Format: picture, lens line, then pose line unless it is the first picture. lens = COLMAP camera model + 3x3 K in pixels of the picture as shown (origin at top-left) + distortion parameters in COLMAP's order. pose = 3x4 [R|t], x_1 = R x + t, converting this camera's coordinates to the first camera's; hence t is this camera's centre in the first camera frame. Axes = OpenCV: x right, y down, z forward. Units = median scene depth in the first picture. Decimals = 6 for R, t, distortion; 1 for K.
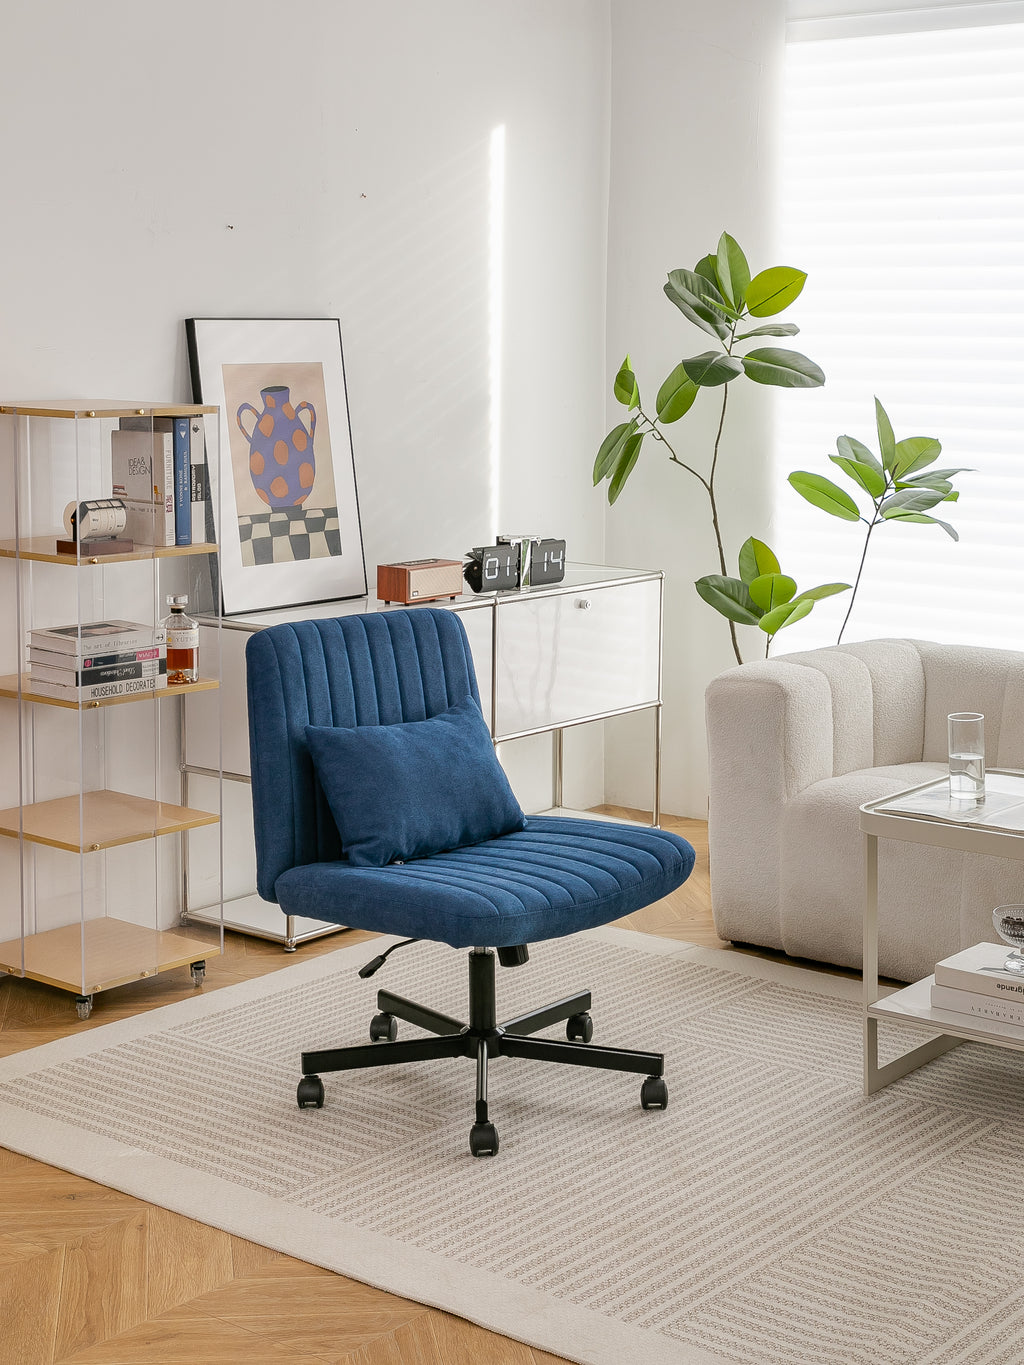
lens RADIAL K [[2227.1, 0, 476.4], [0, 2227.1, 570.0], [0, 0, 1]] dist [0.045655, 0.053824]
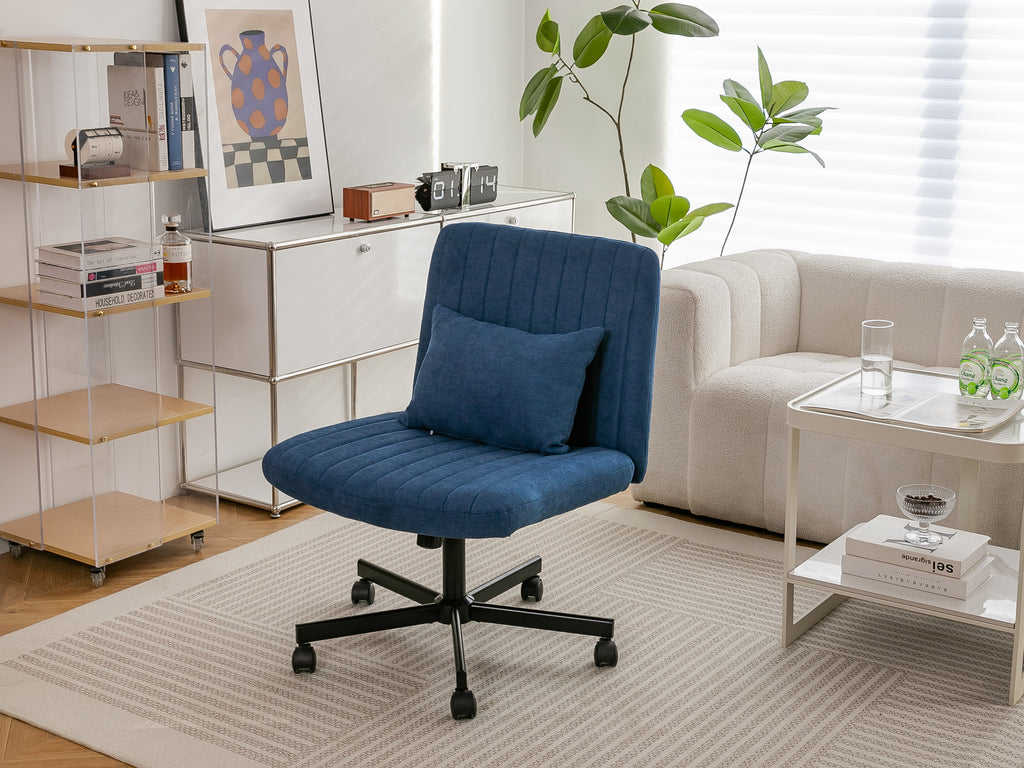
lens RADIAL K [[1552.2, 0, 510.9], [0, 1552.2, 367.4], [0, 0, 1]] dist [0.050981, 0.021504]
pose [[0.996341, -0.008466, 0.085046, -0.032412], [-0.001409, 0.993320, 0.115384, -0.003351], [-0.085455, -0.115081, 0.989674, 0.207736]]
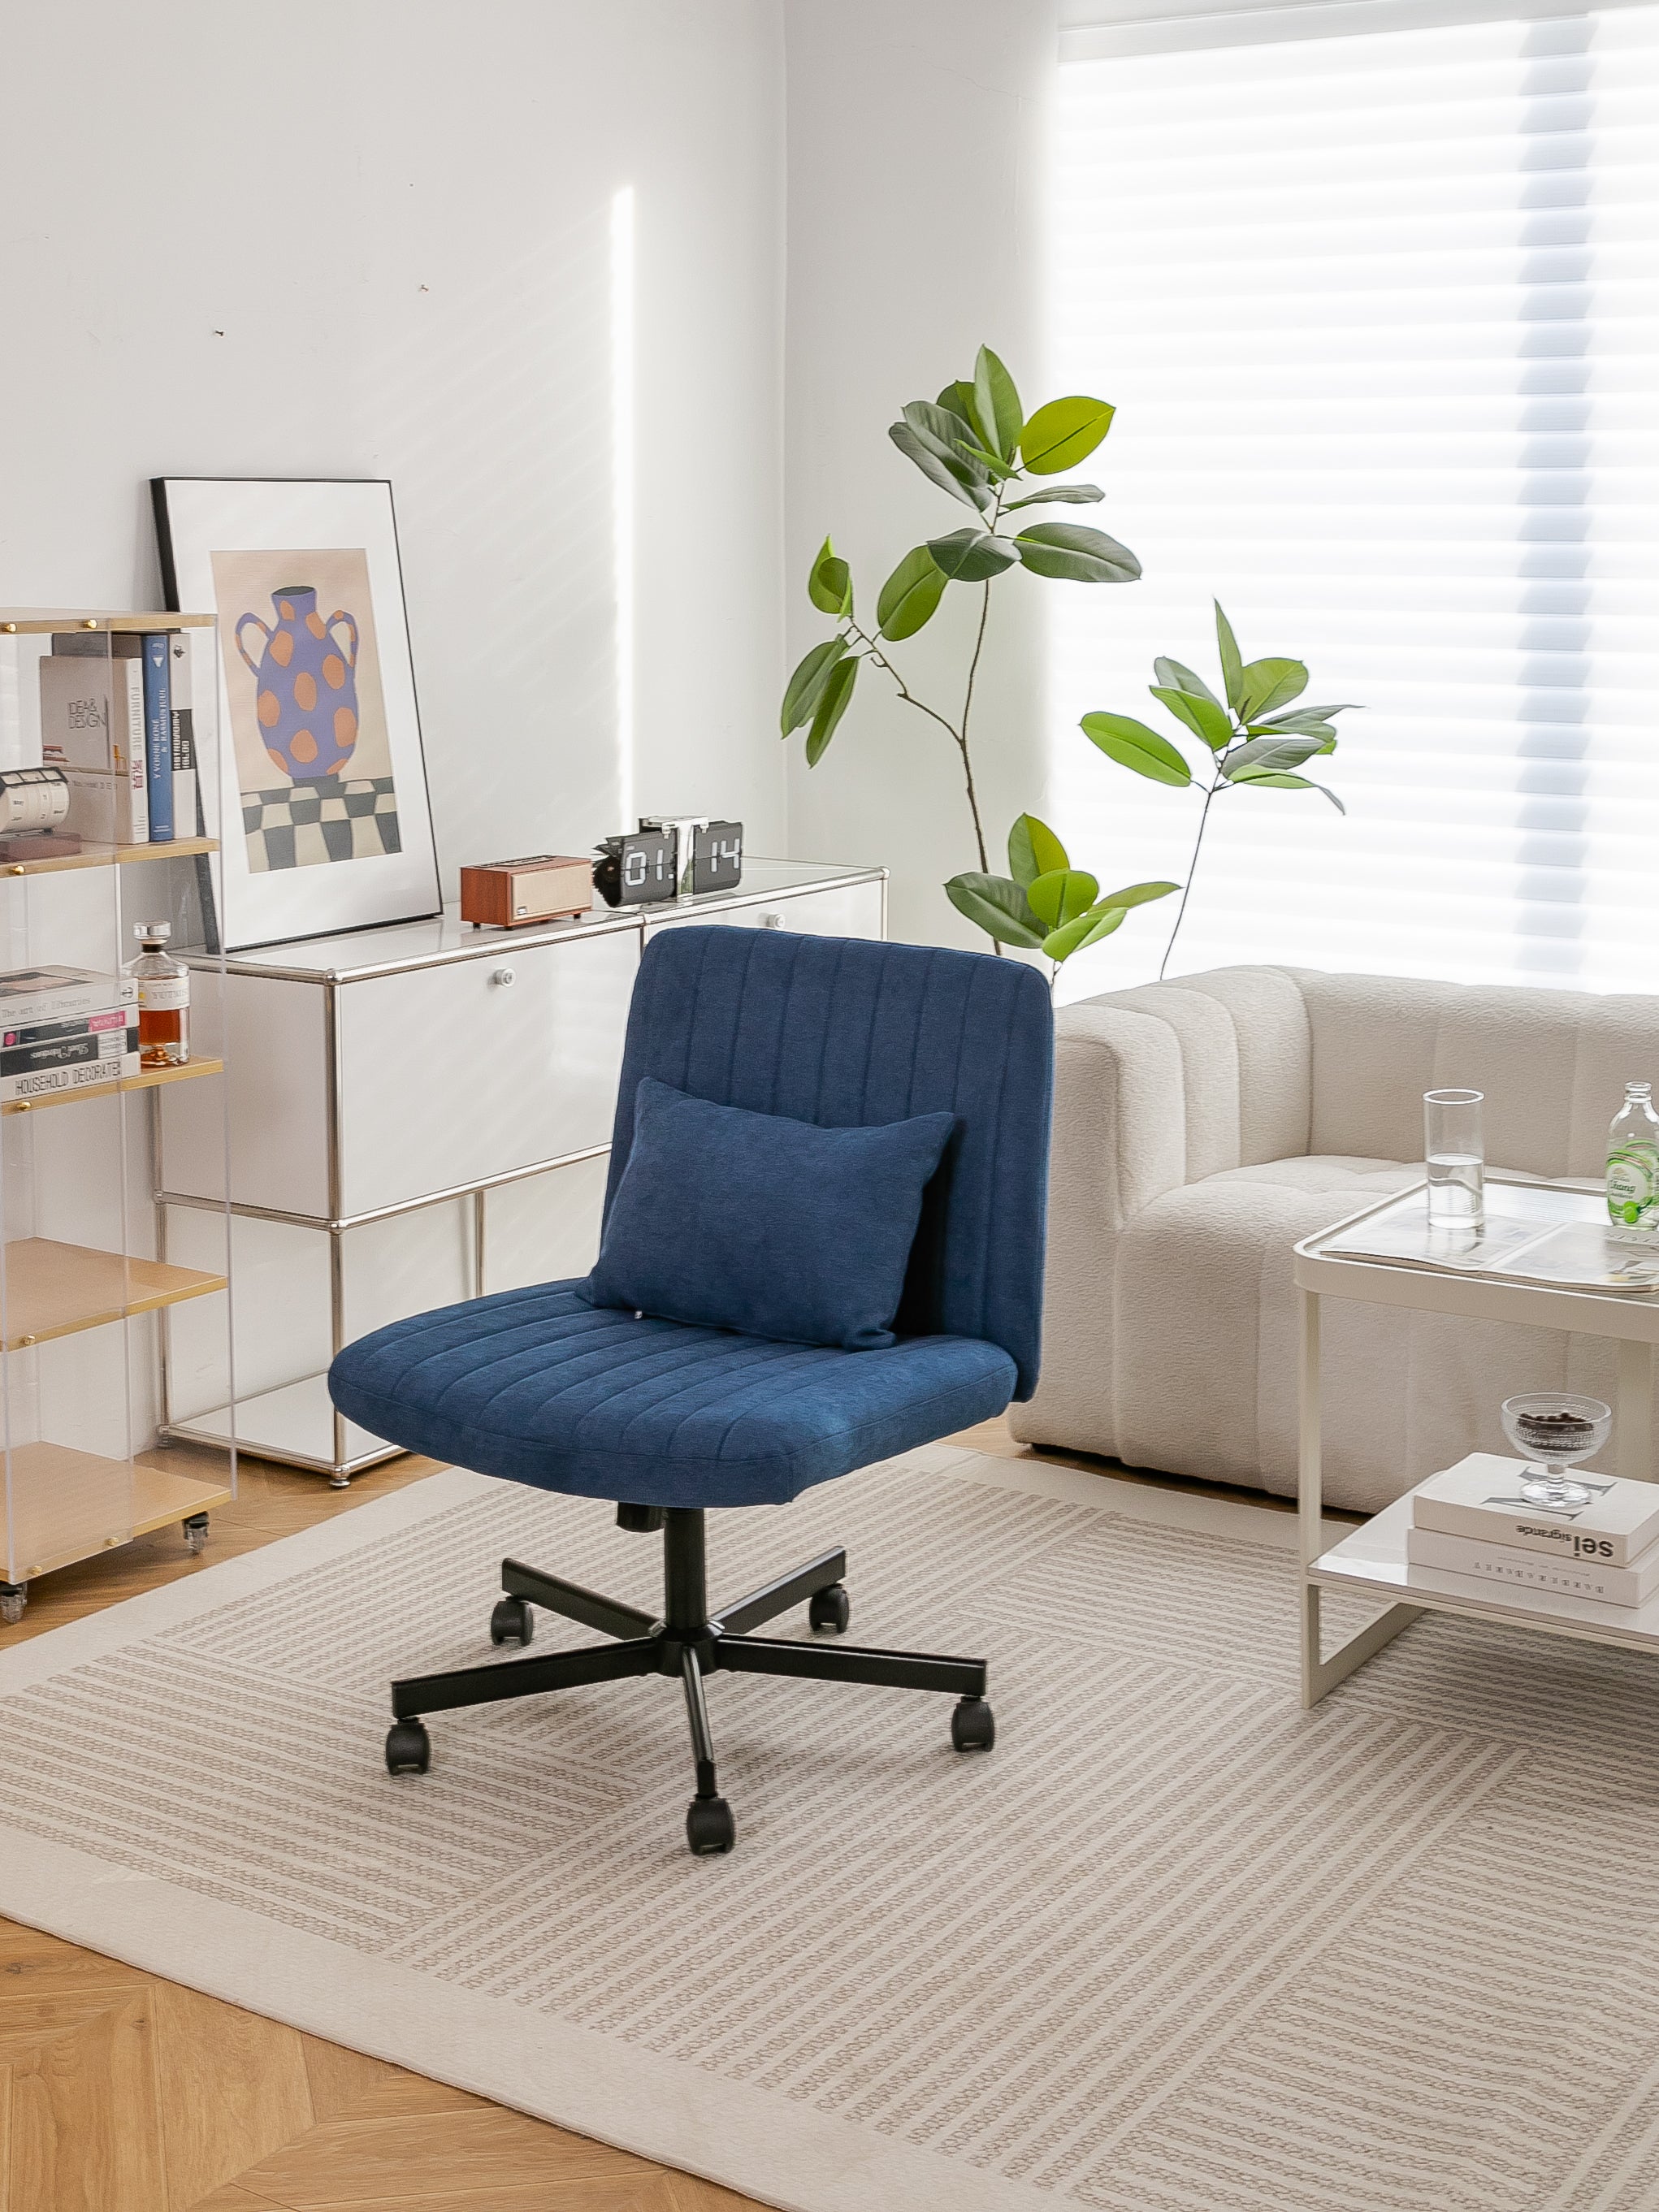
lens RADIAL K [[3011.8, 0, 769.3], [0, 3011.8, 864.3], [0, 0, 1]] dist [0.006448, 0.053838]
pose [[0.995513, -0.017290, 0.093034, -0.044101], [0.017190, 0.999850, 0.001872, -0.003664], [-0.093052, -0.000265, 0.995661, 0.164966]]
